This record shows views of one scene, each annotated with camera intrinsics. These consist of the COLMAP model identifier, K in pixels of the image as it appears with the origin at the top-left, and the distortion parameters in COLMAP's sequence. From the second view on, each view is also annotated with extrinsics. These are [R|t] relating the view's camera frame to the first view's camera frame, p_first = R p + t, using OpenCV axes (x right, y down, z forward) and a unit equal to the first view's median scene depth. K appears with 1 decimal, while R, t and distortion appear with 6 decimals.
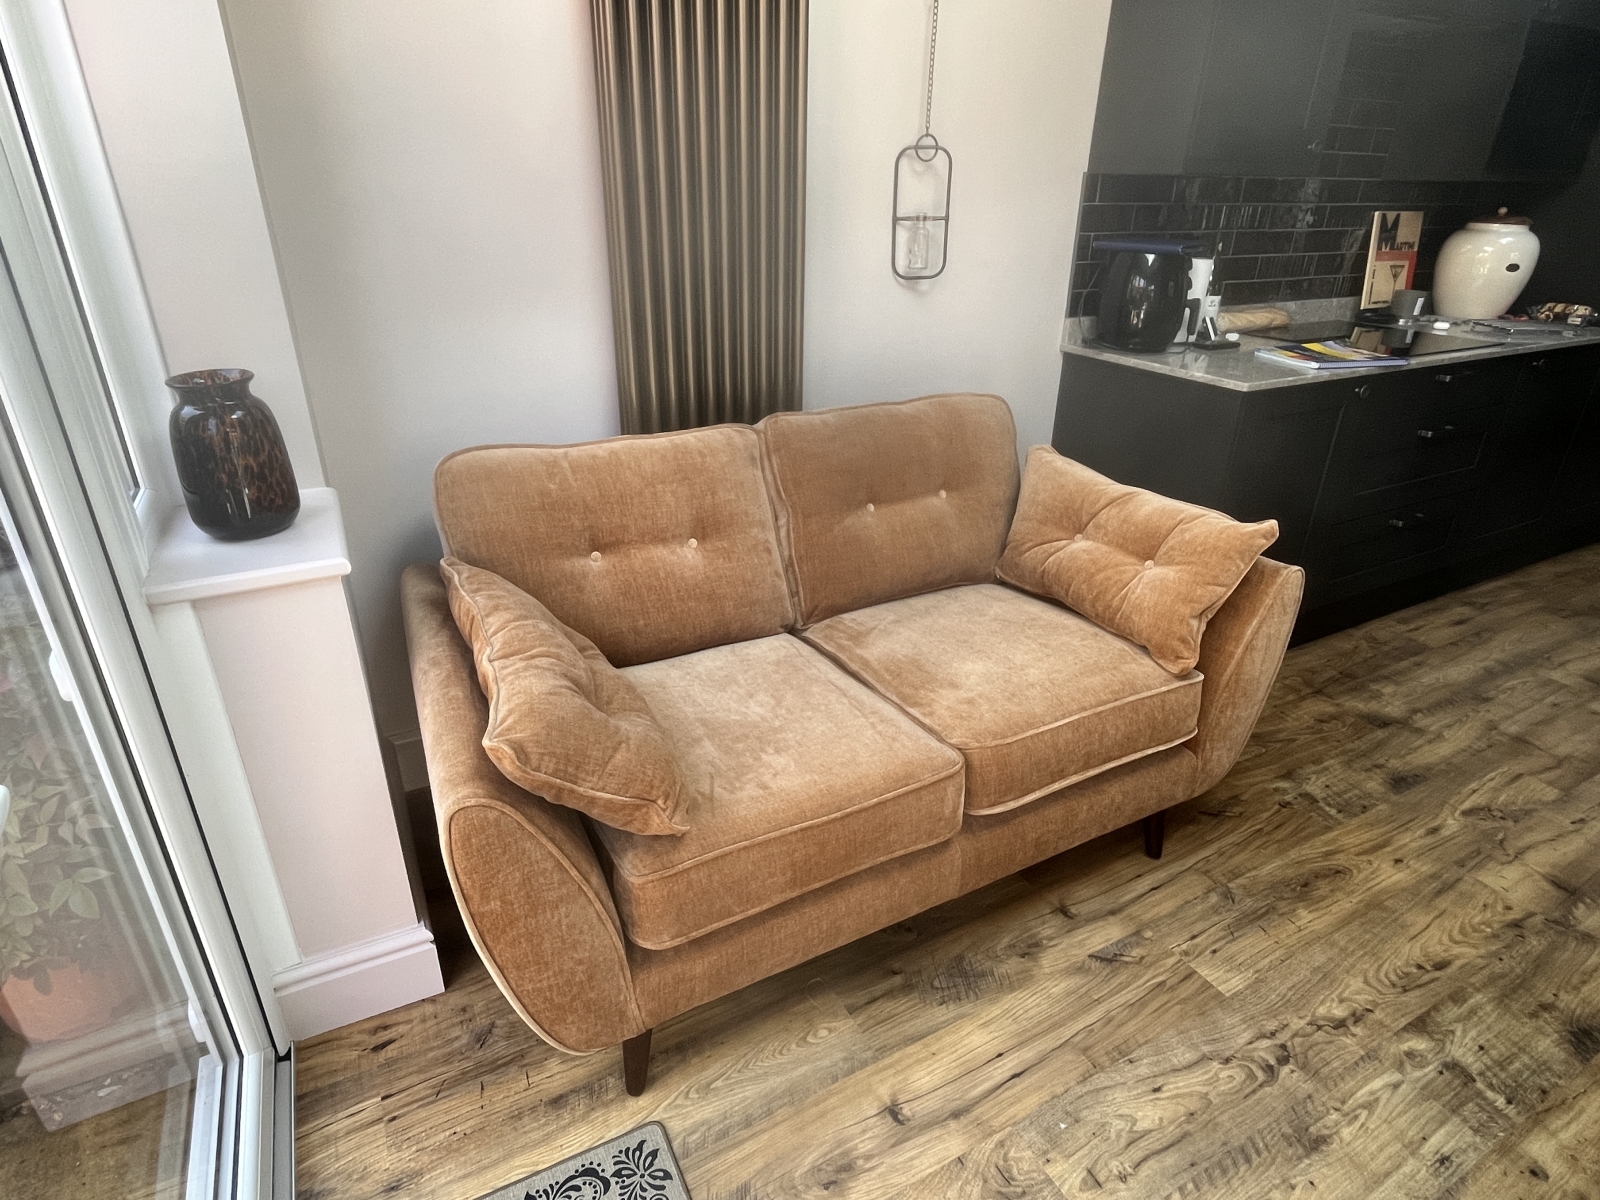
lens RADIAL K [[876.6, 0, 792.4], [0, 876.6, 589.8], [0, 0, 1]] dist [-0.004230, 0.002020]
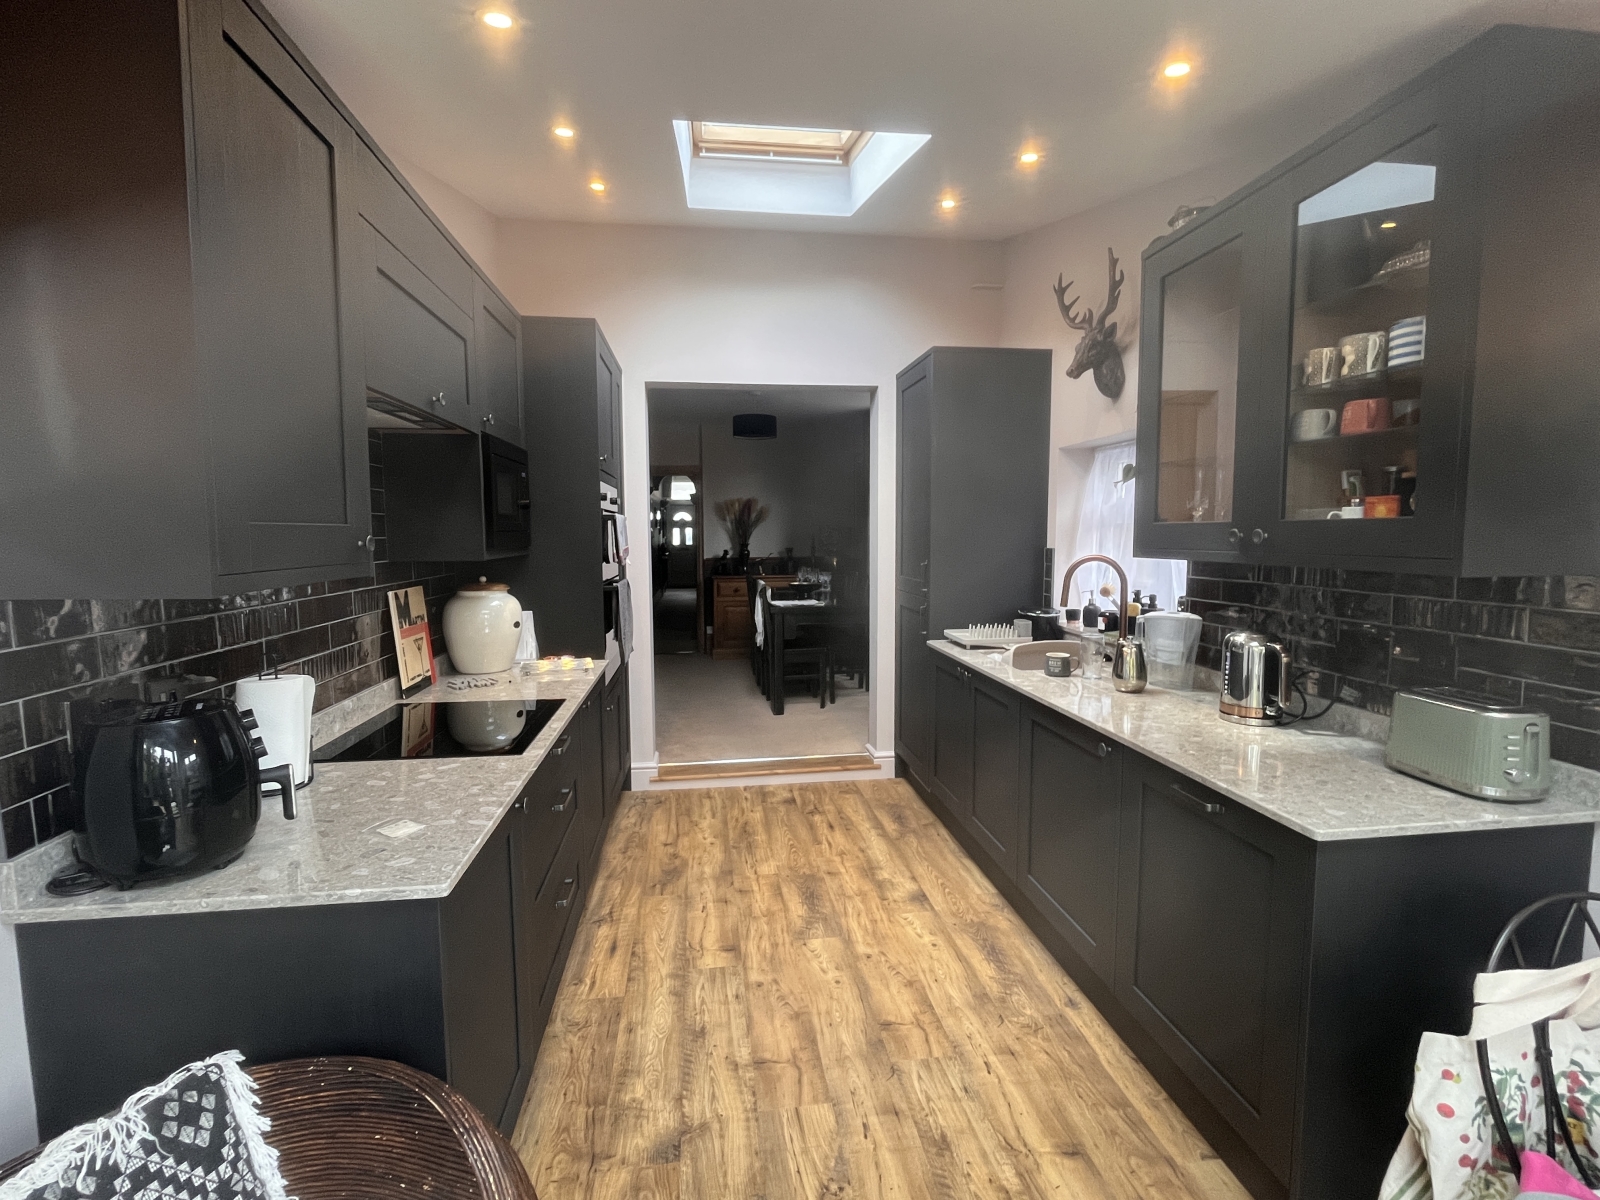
lens RADIAL K [[728.4, 0, 795.9], [0, 728.4, 591.8], [0, 0, 1]] dist [0.001103, 0.000200]
pose [[0.354894, -0.092422, 0.930327, 0.134206], [0.402276, 0.913367, -0.062720, -0.329831], [-0.843934, 0.396508, 0.361328, 0.554314]]
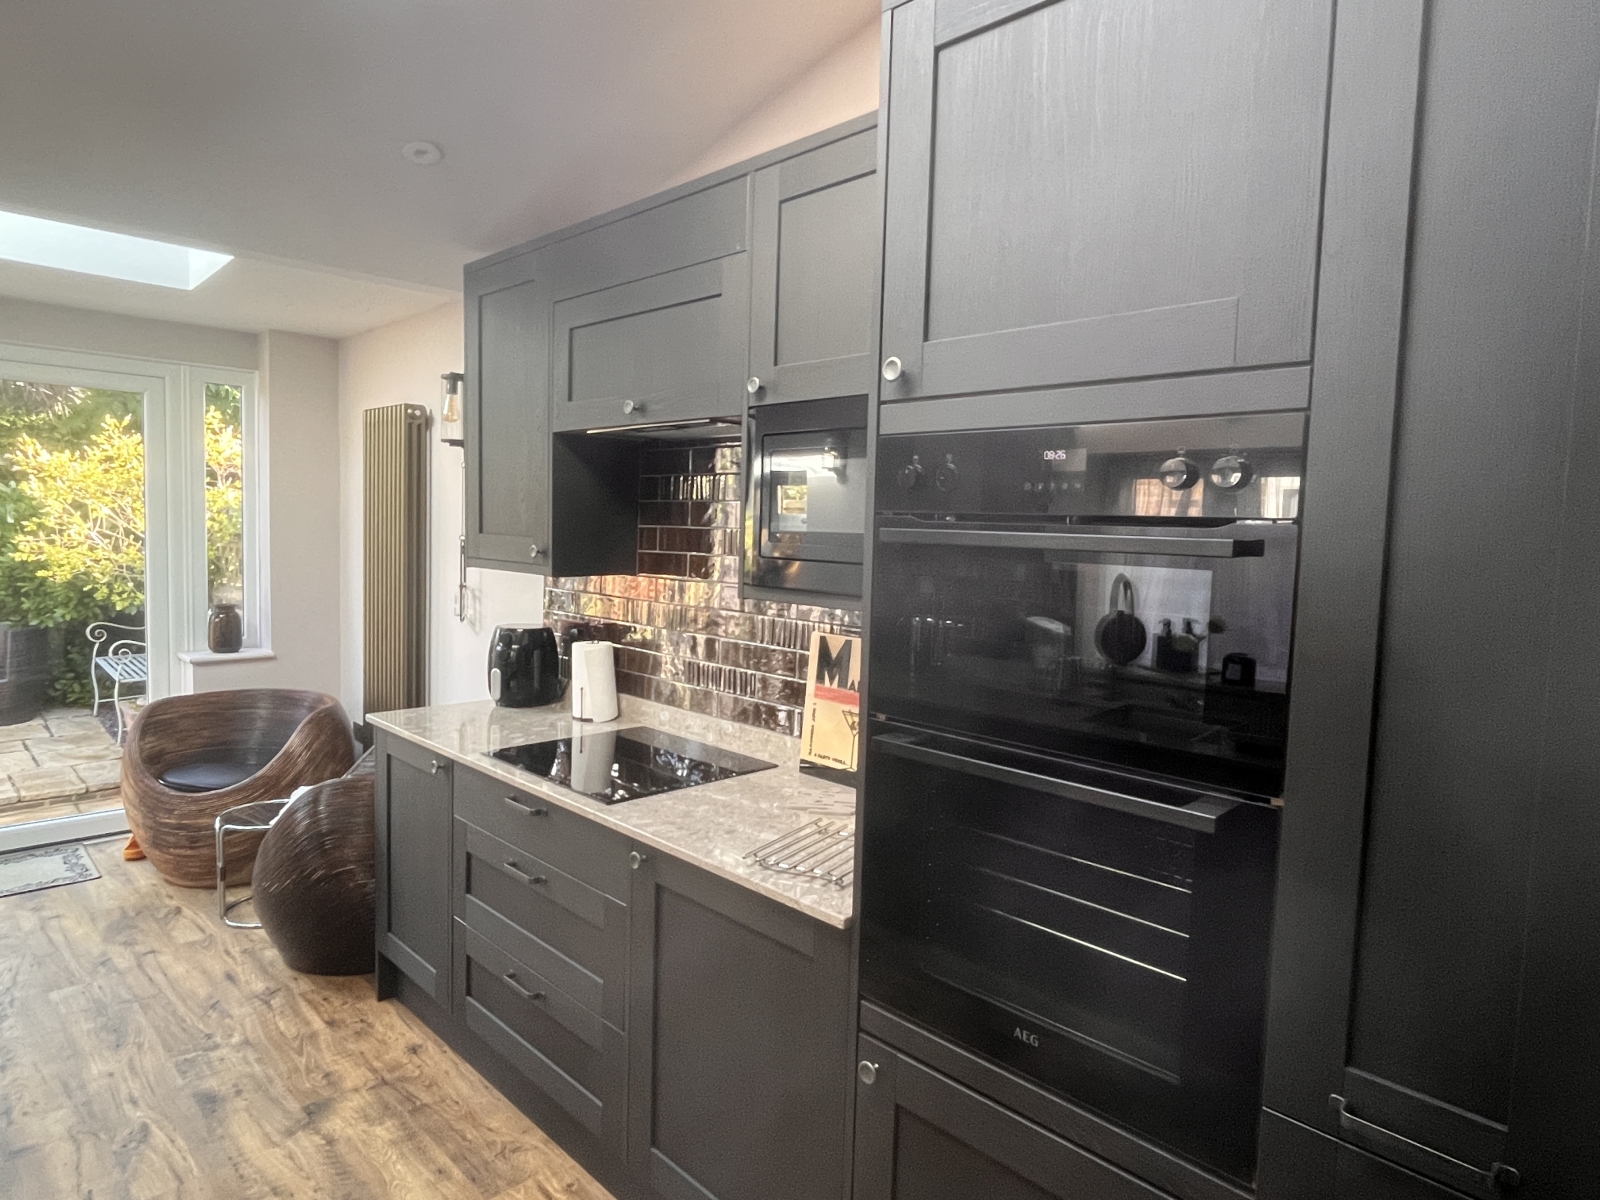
lens RADIAL K [[939.8, 0, 791.1], [0, 939.8, 596.1], [0, 0, 1]] dist [0.002057, -0.000674]
pose [[0.284157, 0.066988, -0.956435, 2.257568], [-0.428309, 0.901355, -0.064121, -0.640760], [0.857792, 0.427870, 0.284818, 1.195920]]
